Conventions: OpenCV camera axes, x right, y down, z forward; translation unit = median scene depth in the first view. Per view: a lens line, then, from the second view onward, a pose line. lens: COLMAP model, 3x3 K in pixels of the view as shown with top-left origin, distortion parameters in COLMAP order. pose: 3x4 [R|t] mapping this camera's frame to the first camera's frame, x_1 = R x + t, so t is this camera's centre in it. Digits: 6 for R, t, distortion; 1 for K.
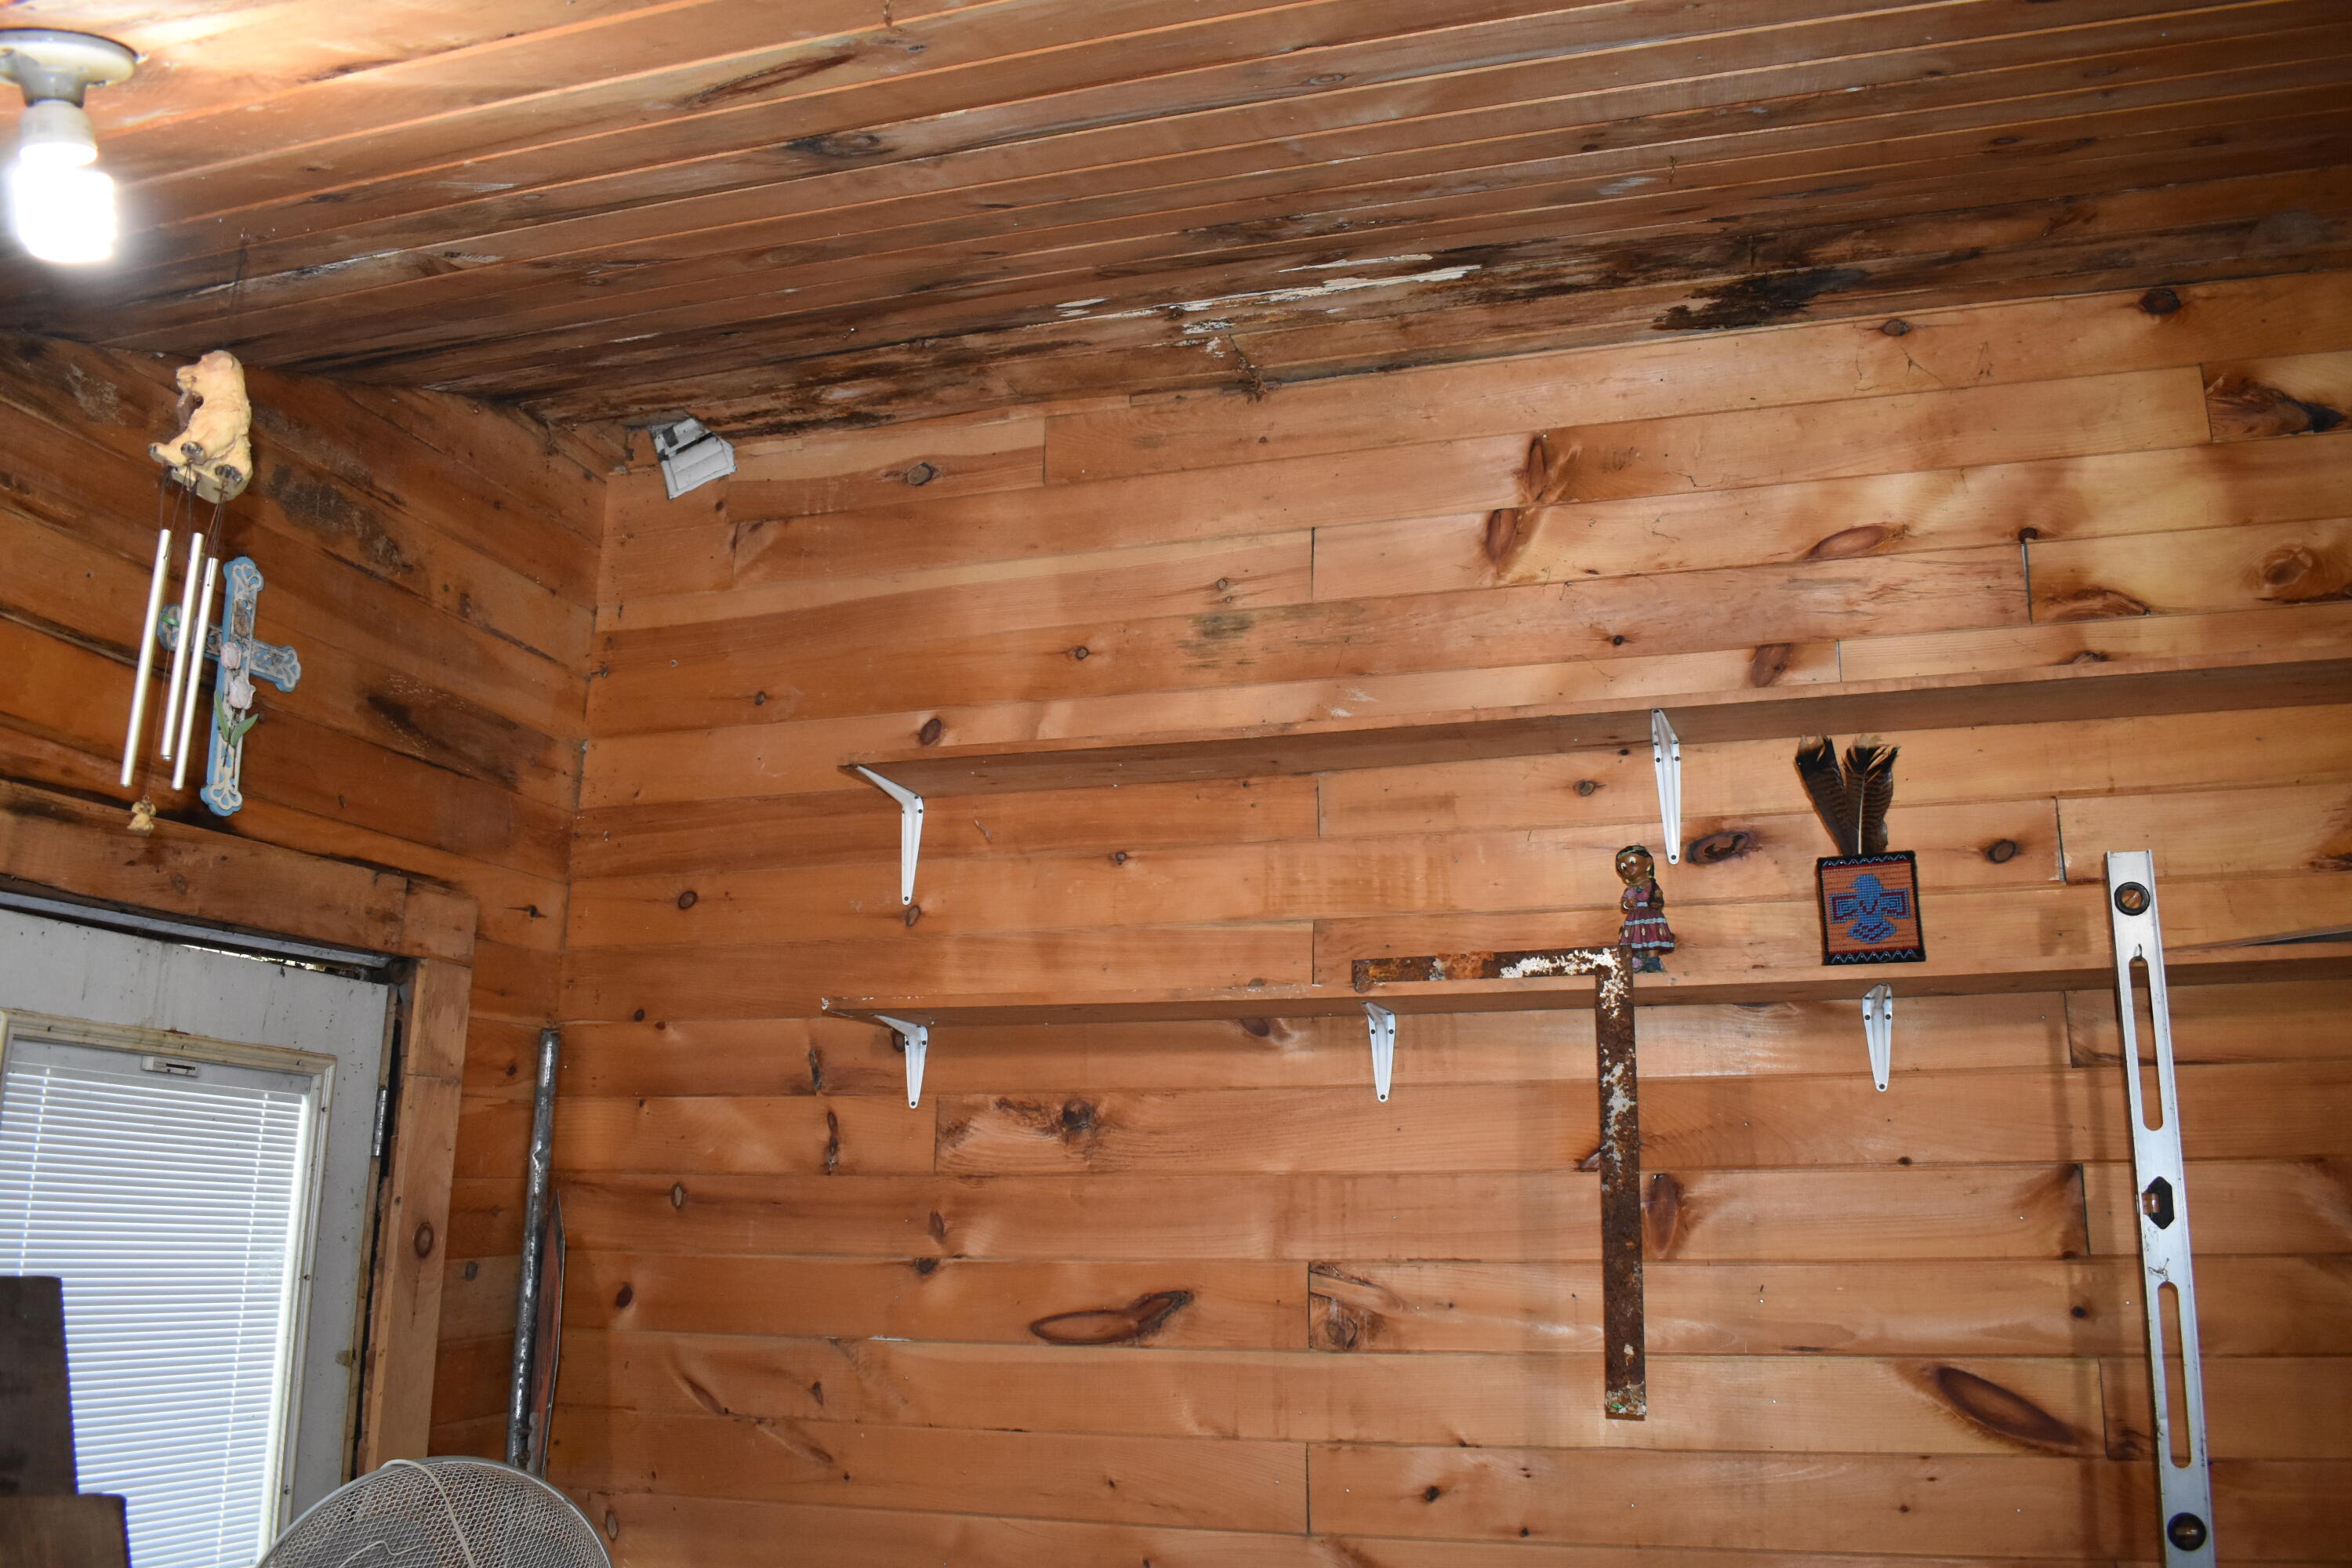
lens RADIAL K [[1836.8, 0, 1184.0], [0, 1836.8, 787.1], [0, 0, 1]] dist [-0.092735, 0.008440]
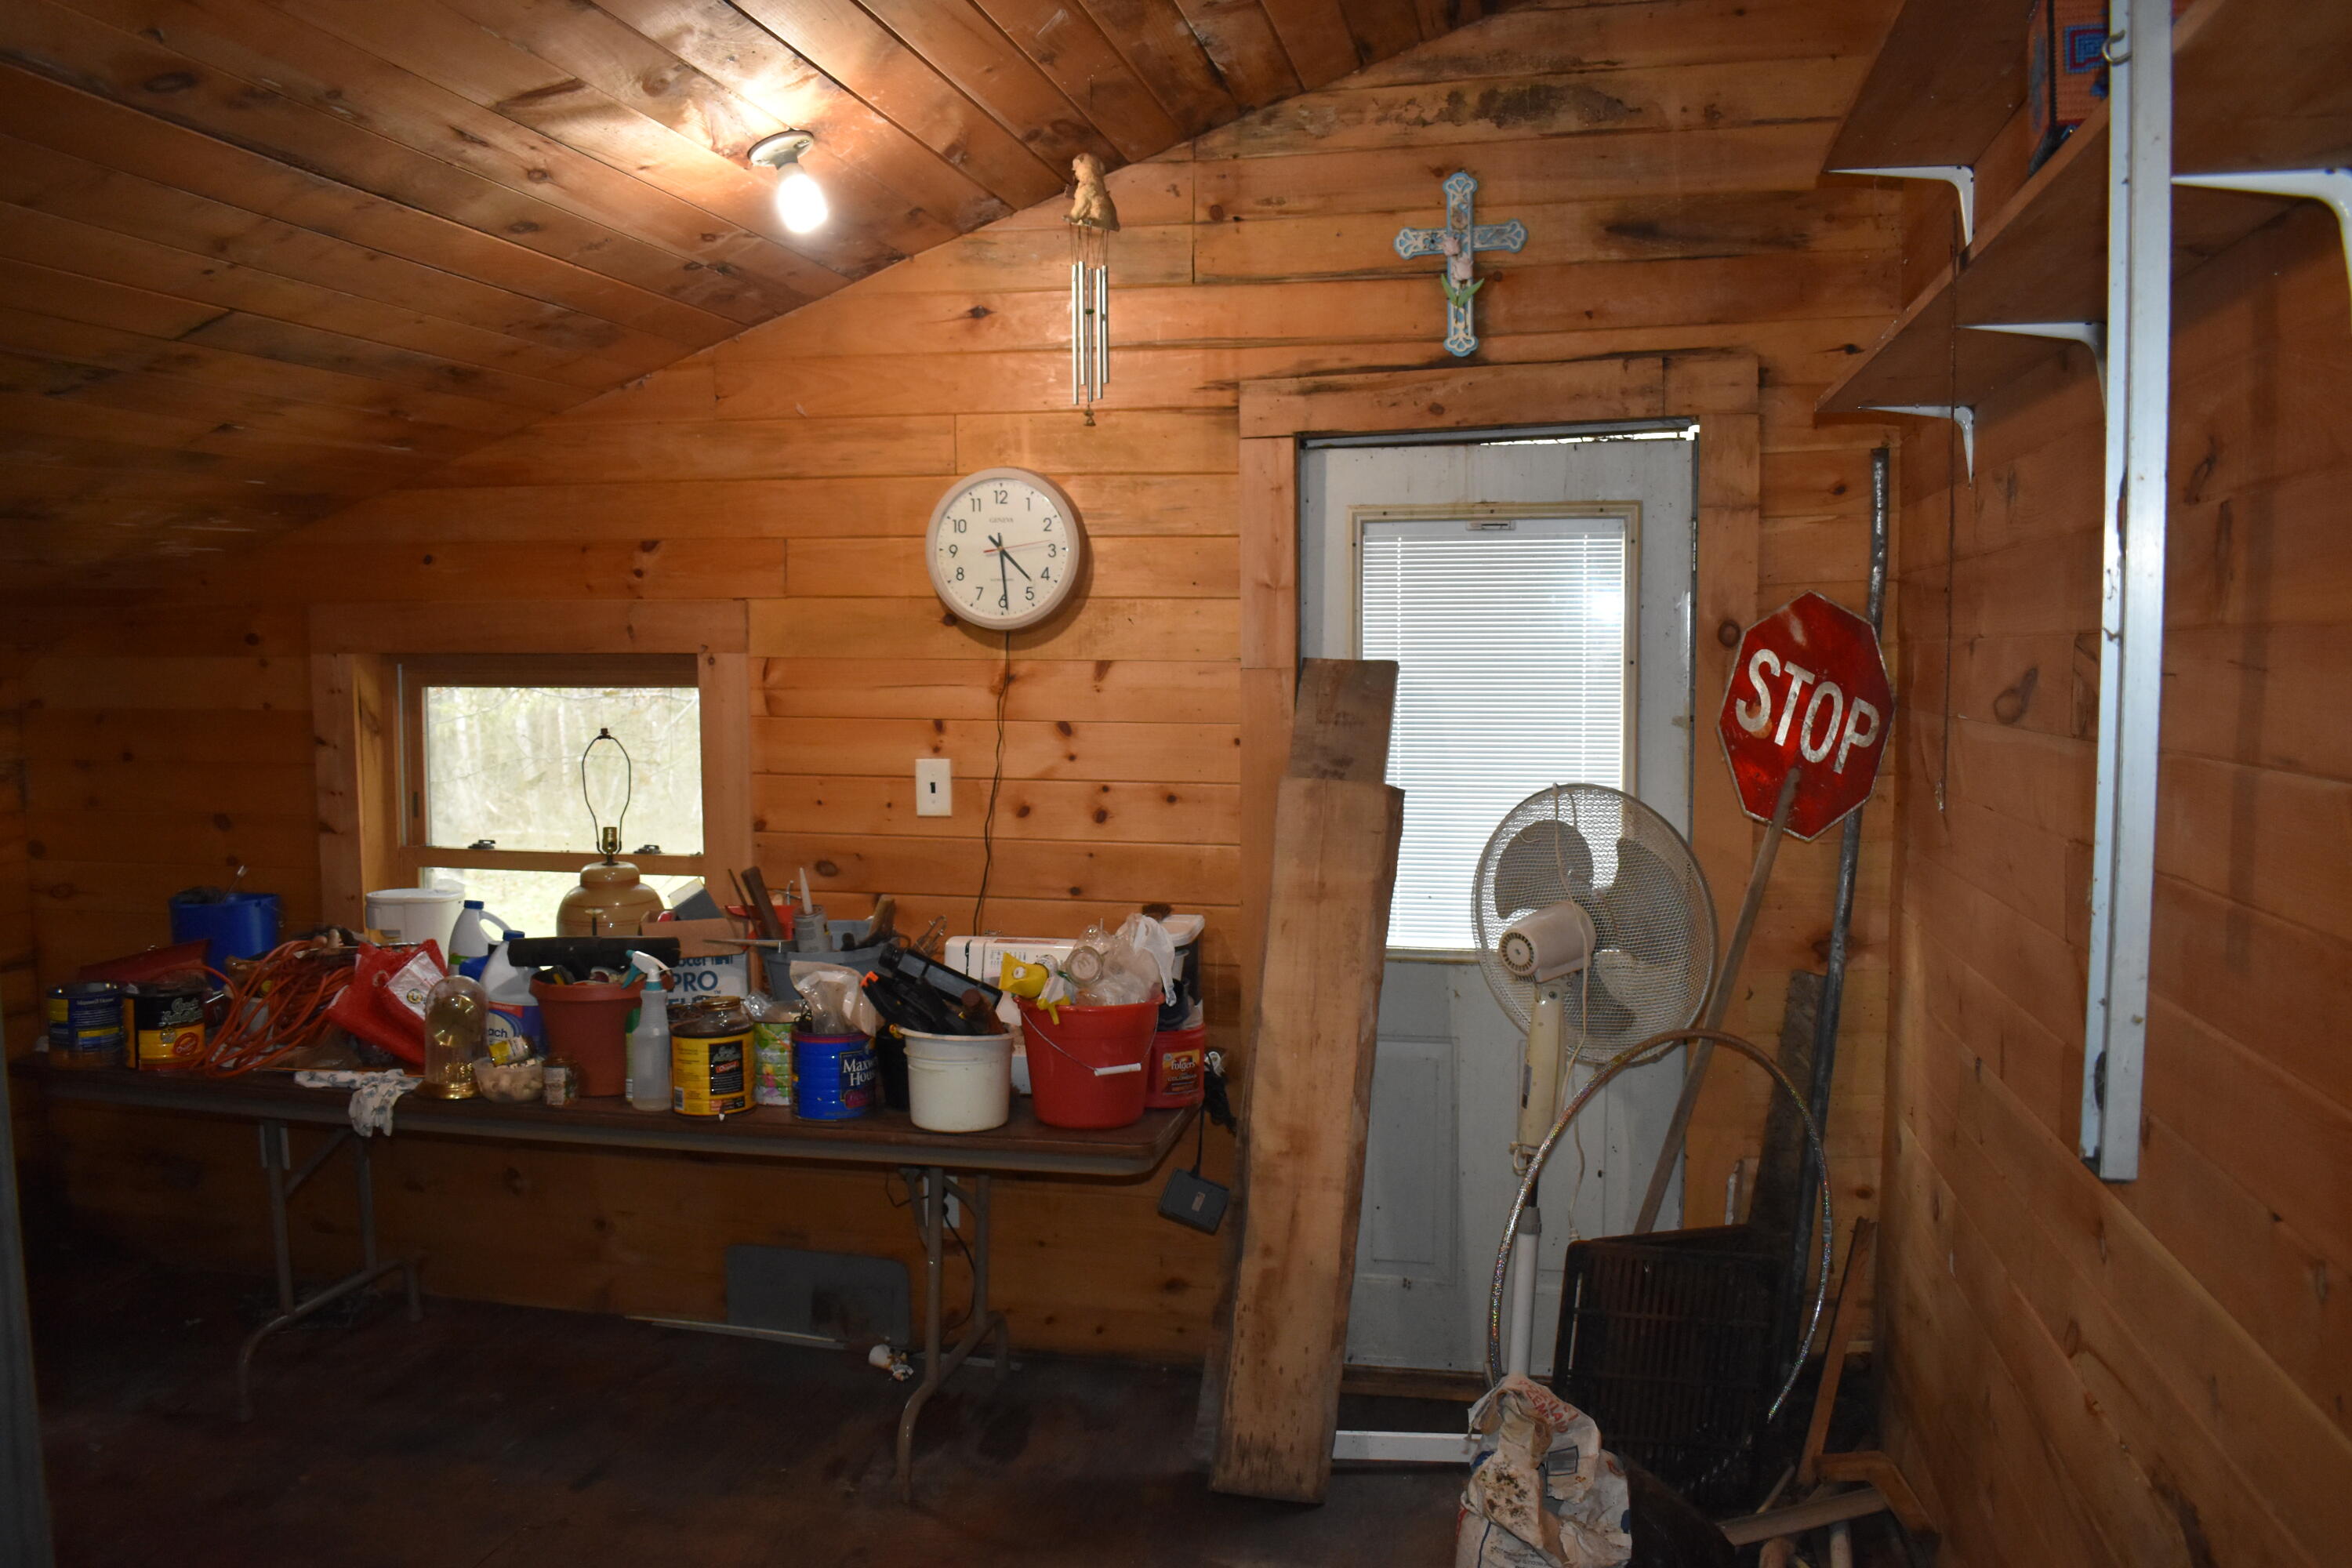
lens RADIAL K [[1836.8, 0, 1177.7], [0, 1836.8, 777.7], [0, 0, 1]] dist [-0.092735, 0.008440]
pose [[0.070362, 0.062561, -0.995558, 0.932984], [0.241193, 0.967351, 0.077835, 0.172312], [0.967923, -0.245598, 0.052976, 0.584070]]
